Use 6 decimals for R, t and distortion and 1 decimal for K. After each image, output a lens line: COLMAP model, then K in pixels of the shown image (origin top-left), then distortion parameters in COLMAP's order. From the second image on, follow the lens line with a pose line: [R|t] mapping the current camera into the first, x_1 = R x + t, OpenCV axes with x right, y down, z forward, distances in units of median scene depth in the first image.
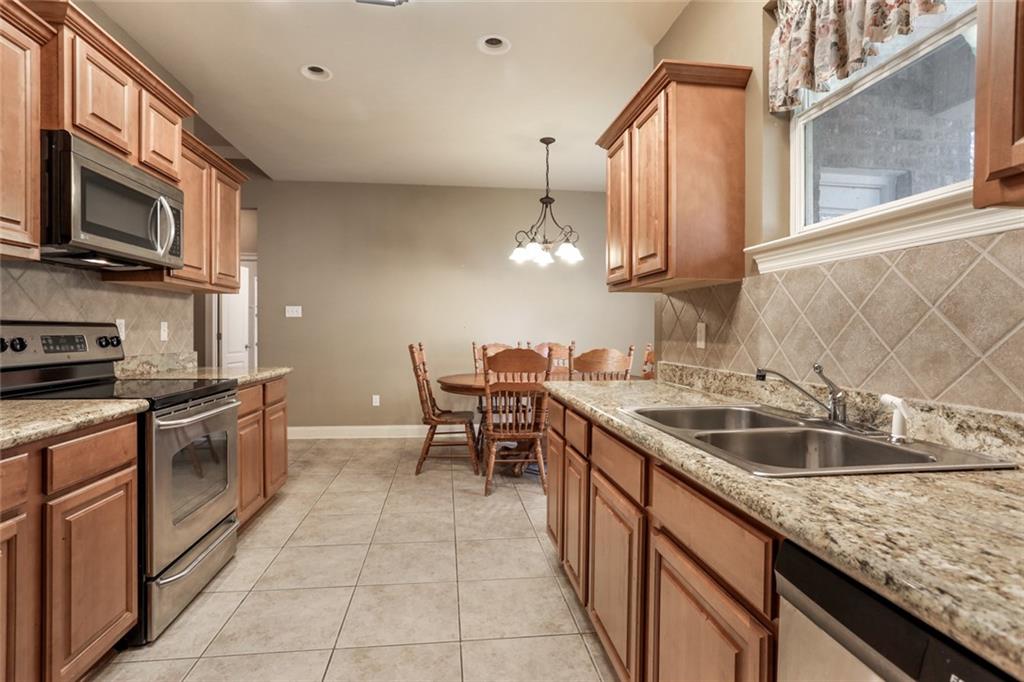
lens RADIAL K [[503.6, 0, 512.0], [0, 503.6, 341.0], [0, 0, 1]] dist [-0.045025, 0.000114]
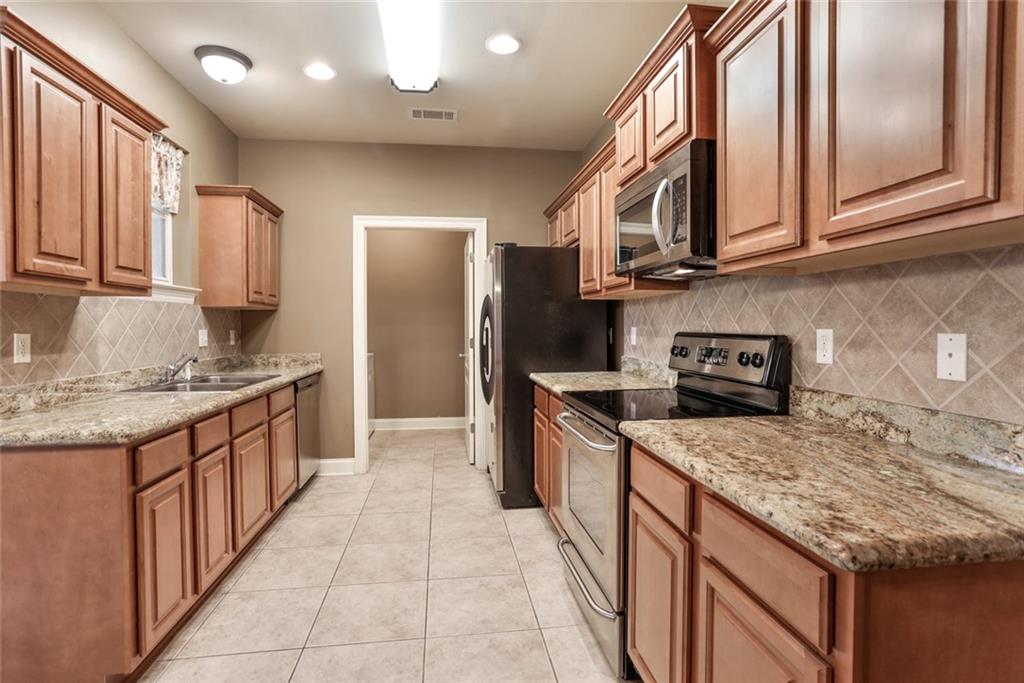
lens RADIAL K [[503.6, 0, 512.0], [0, 503.6, 341.5], [0, 0, 1]] dist [-0.045025, 0.000114]
pose [[-0.999963, -0.003191, -0.007968, -0.467844], [-0.003588, 0.998726, 0.050328, -0.068309], [0.007797, 0.050355, -0.998701, 1.877086]]
